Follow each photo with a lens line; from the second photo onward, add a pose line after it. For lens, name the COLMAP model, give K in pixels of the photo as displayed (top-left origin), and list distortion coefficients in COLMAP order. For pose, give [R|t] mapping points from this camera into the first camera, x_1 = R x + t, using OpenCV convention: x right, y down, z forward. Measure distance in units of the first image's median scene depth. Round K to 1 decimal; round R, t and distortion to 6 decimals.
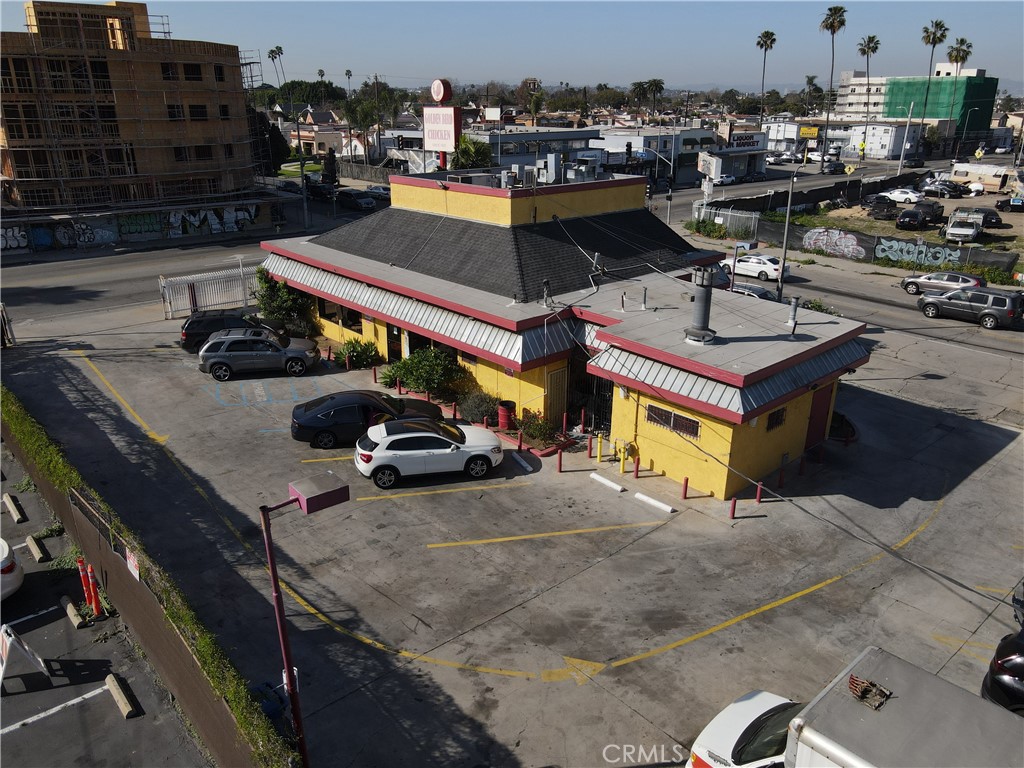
lens RADIAL K [[752.9, 0, 507.3], [0, 752.9, 381.3], [0, 0, 1]] dist [0.004385, 0.007097]
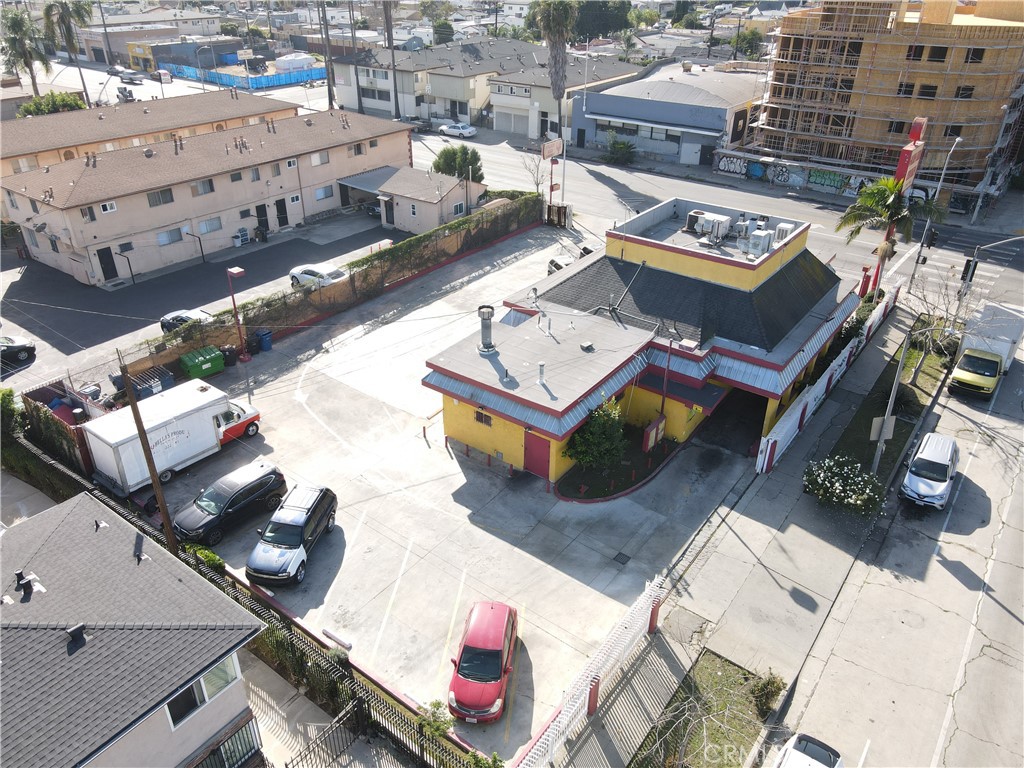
lens RADIAL K [[755.2, 0, 501.9], [0, 755.2, 378.4], [0, 0, 1]] dist [0.001434, 0.006710]
pose [[0.185881, 0.481878, -0.856296, 1.381958], [-0.346832, 0.847564, 0.401675, -0.546573], [0.919324, 0.222327, 0.324676, 0.441869]]
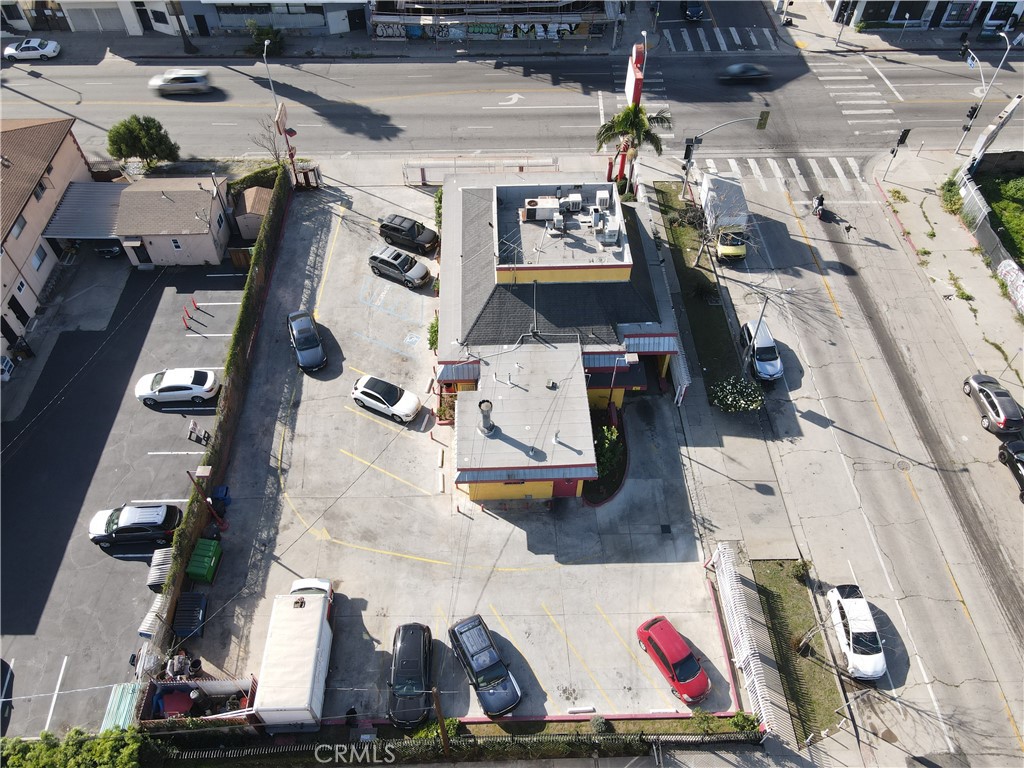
lens RADIAL K [[752.9, 0, 507.3], [0, 752.9, 381.3], [0, 0, 1]] dist [0.004385, 0.007097]
pose [[0.764104, 0.495014, -0.413650, 0.839310], [-0.222120, 0.803904, 0.551725, -0.989477], [0.605647, -0.329696, 0.724219, -0.227026]]
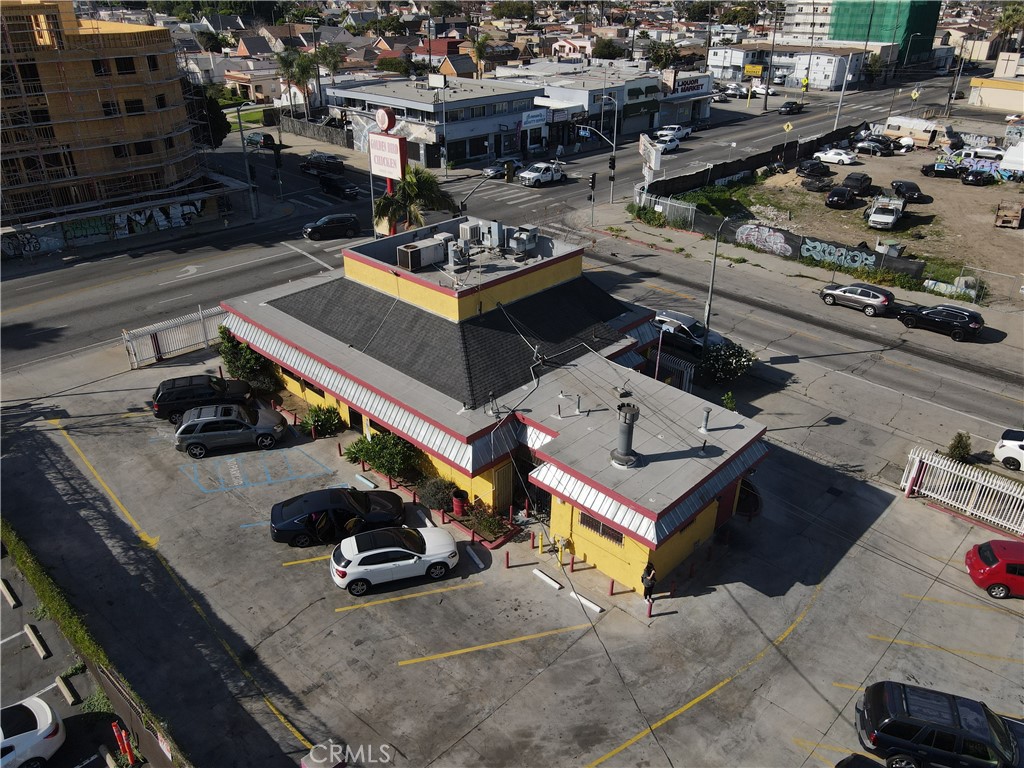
lens RADIAL K [[752.9, 0, 507.3], [0, 752.9, 381.3], [0, 0, 1]] dist [0.004385, 0.007097]
pose [[0.997711, -0.031434, 0.059878, 0.007312], [0.023406, 0.991193, 0.130344, -0.279570], [-0.063448, -0.128644, 0.989659, -0.108726]]
